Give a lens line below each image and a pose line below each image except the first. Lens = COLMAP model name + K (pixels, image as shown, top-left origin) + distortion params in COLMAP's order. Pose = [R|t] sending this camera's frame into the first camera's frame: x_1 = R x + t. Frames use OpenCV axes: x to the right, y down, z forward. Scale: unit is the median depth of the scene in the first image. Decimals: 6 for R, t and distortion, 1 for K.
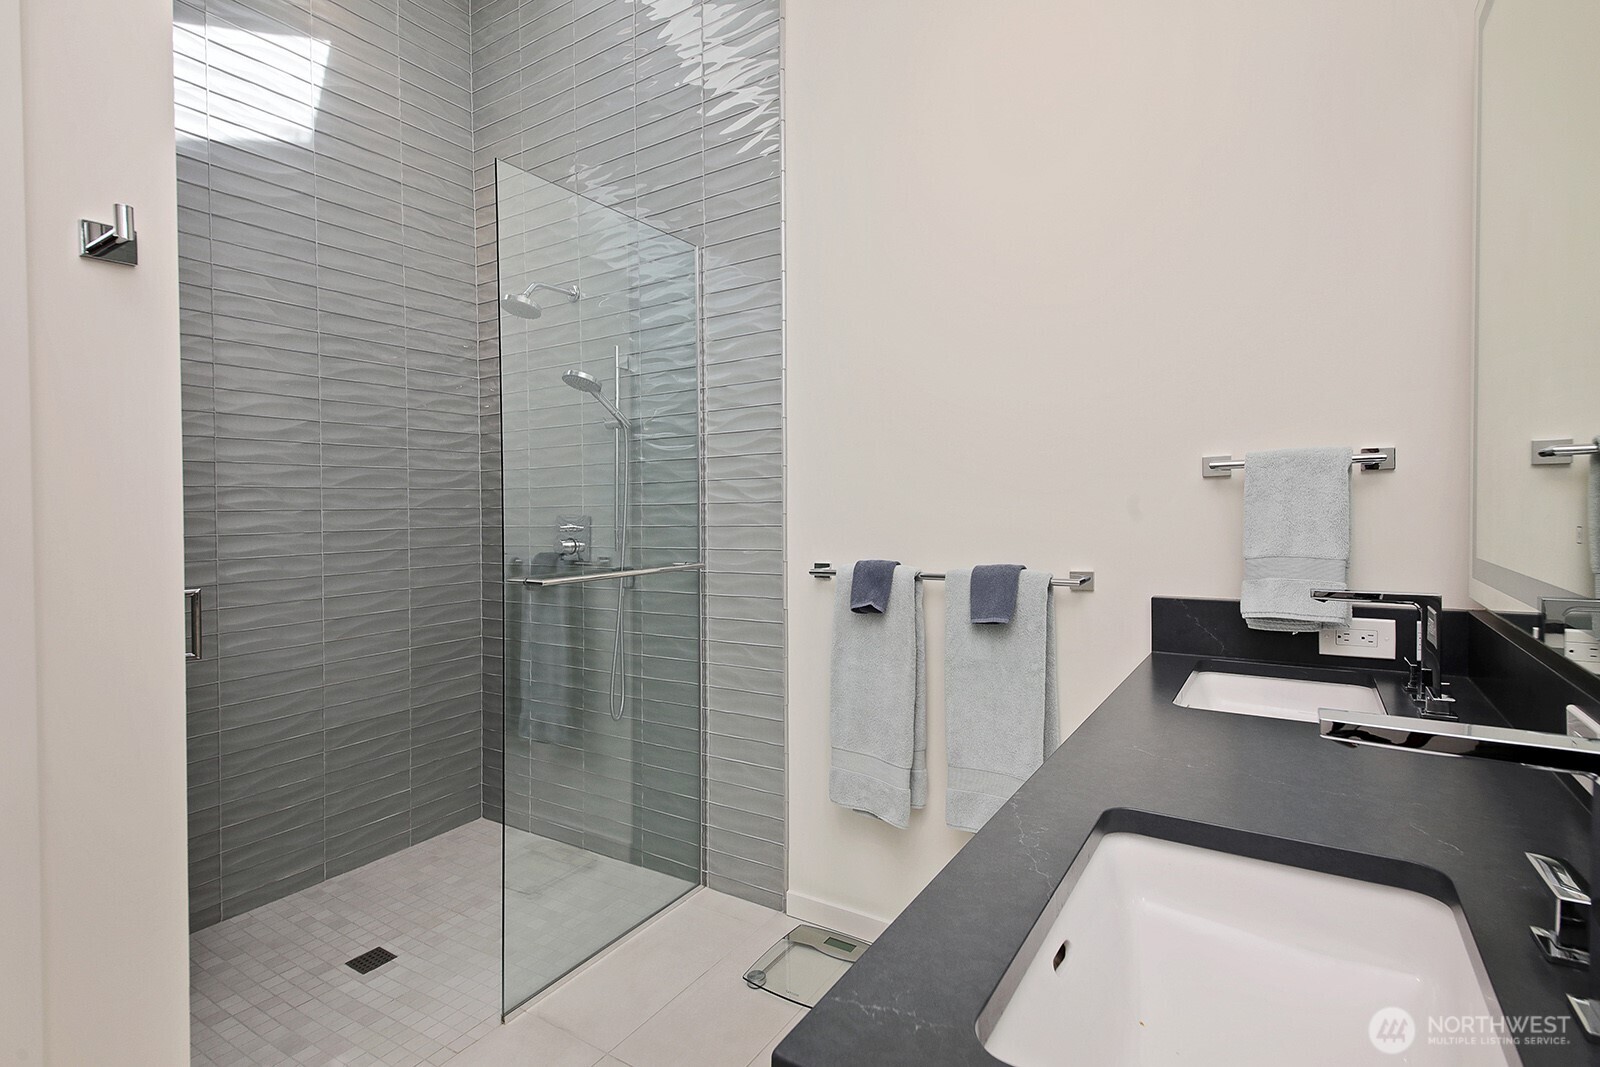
lens RADIAL K [[764.1, 0, 807.1], [0, 764.1, 494.2], [0, 0, 1]] dist [0.065140, -0.034620]
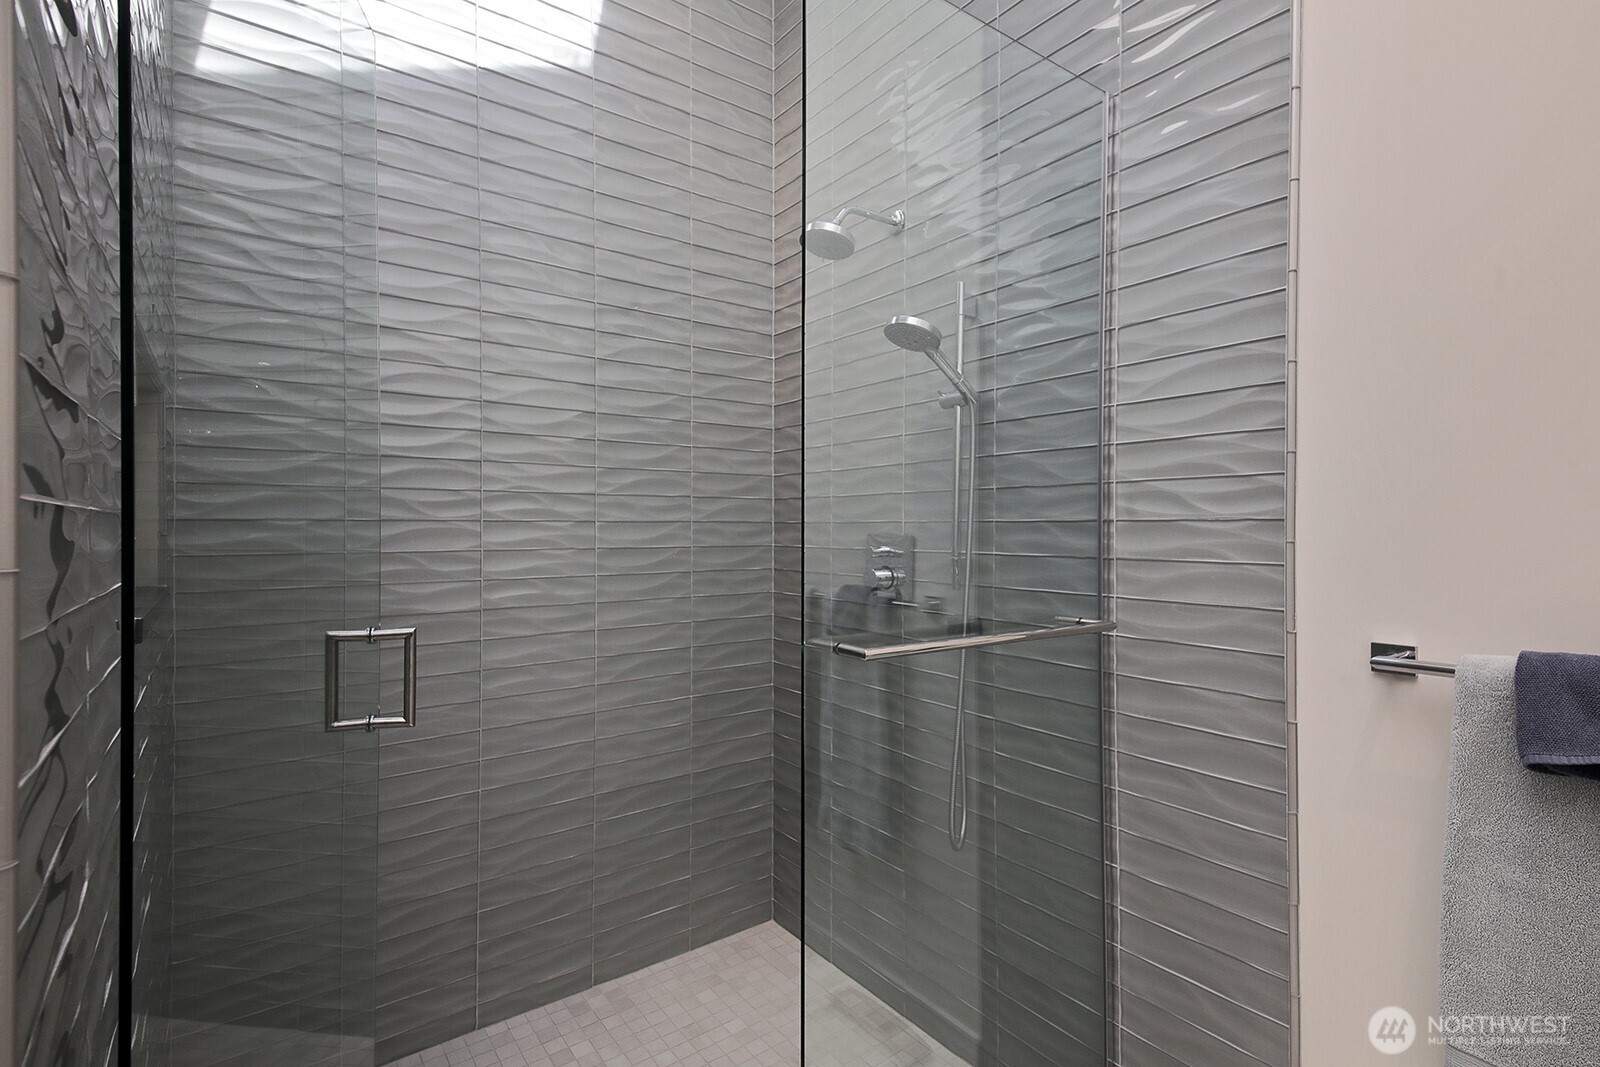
lens RADIAL K [[764.1, 0, 807.1], [0, 764.1, 494.2], [0, 0, 1]] dist [0.065140, -0.034620]
pose [[0.935248, 0.003697, -0.353975, -0.133593], [-0.011690, 0.999723, -0.020443, 0.006017], [0.353801, 0.023257, 0.935032, 0.328164]]
